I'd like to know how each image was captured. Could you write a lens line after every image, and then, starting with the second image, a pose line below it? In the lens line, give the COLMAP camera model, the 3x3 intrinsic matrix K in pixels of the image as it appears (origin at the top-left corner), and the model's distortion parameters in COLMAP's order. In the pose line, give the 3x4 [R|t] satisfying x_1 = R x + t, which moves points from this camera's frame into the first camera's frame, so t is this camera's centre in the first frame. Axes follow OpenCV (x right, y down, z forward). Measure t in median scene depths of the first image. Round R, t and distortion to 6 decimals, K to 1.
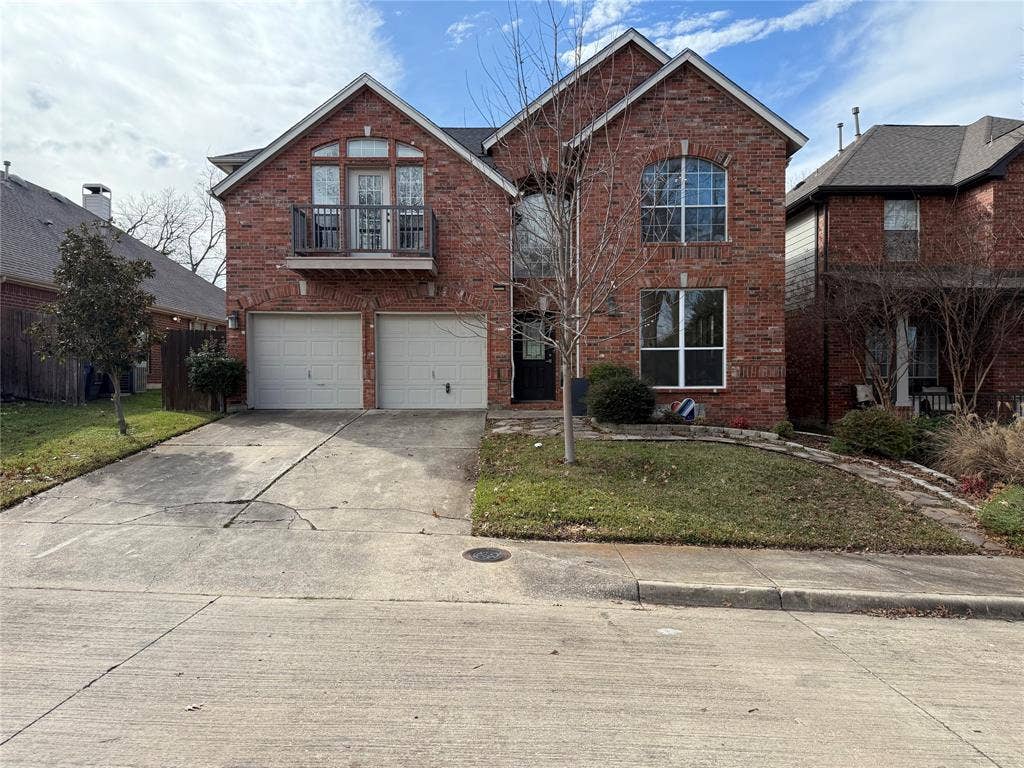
lens RADIAL K [[698.1, 0, 512.0], [0, 698.1, 384.0], [0, 0, 1]] dist [-0.005462, -0.004662]
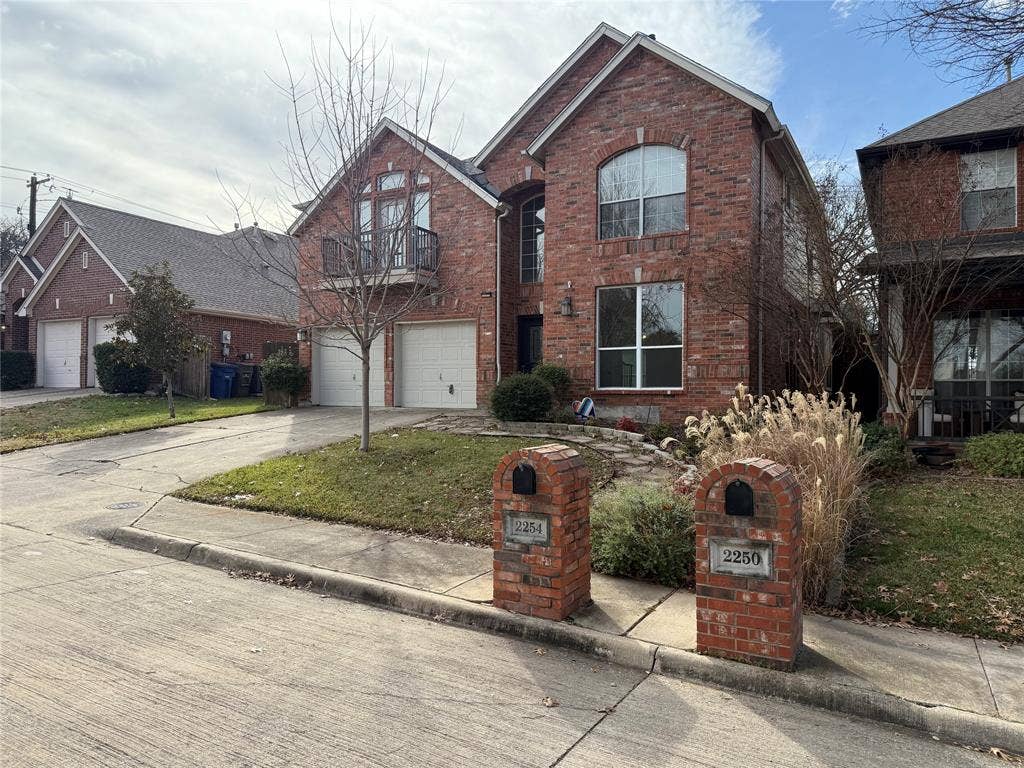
lens RADIAL K [[724.2, 0, 512.0], [0, 724.2, 384.0], [0, 0, 1]] dist [0.005975, -0.001063]
pose [[0.870776, 0.001082, -0.491679, 0.562899], [-0.012742, 0.999711, -0.020365, 0.020087], [0.491515, 0.023998, 0.870538, 0.062156]]
